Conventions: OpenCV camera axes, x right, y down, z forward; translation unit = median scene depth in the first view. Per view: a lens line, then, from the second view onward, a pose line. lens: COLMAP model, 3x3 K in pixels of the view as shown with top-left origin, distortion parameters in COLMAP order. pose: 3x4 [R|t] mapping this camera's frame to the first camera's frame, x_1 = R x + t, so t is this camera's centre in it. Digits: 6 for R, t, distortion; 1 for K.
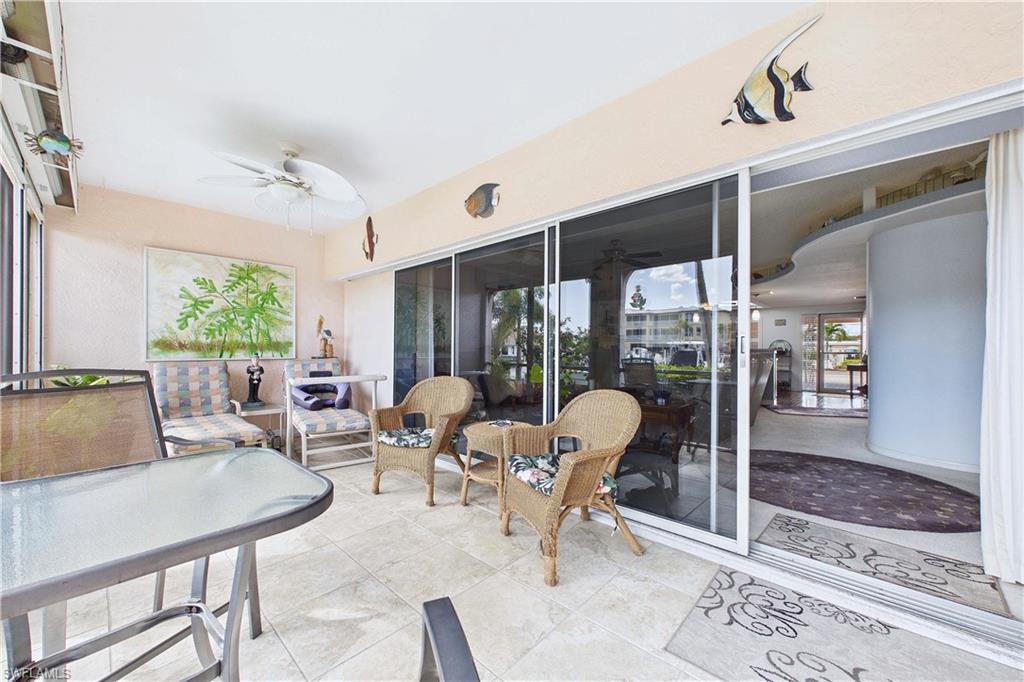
lens RADIAL K [[392.2, 0, 512.0], [0, 392.2, 348.0], [0, 0, 1]] dist [0.000935, 0.000248]
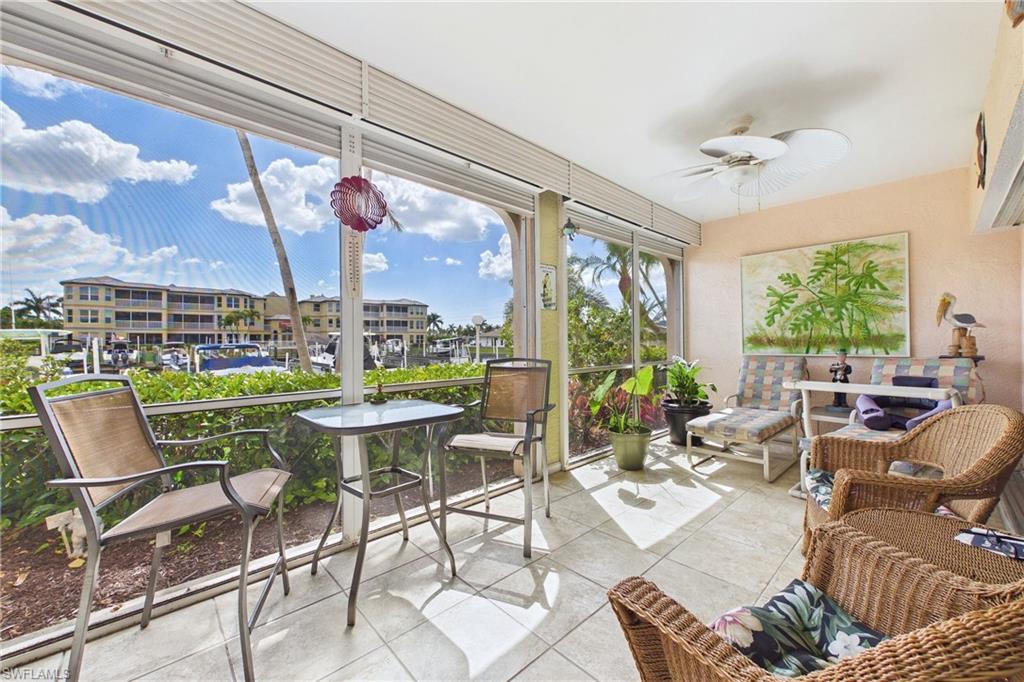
lens RADIAL K [[390.3, 0, 511.2], [0, 390.3, 346.7], [0, 0, 1]] dist [-0.000188, -0.000002]
pose [[-0.070237, 0.008609, -0.997493, 0.250016], [0.010722, 0.999912, 0.007875, -0.006980], [0.997473, -0.010142, -0.070323, 0.360214]]
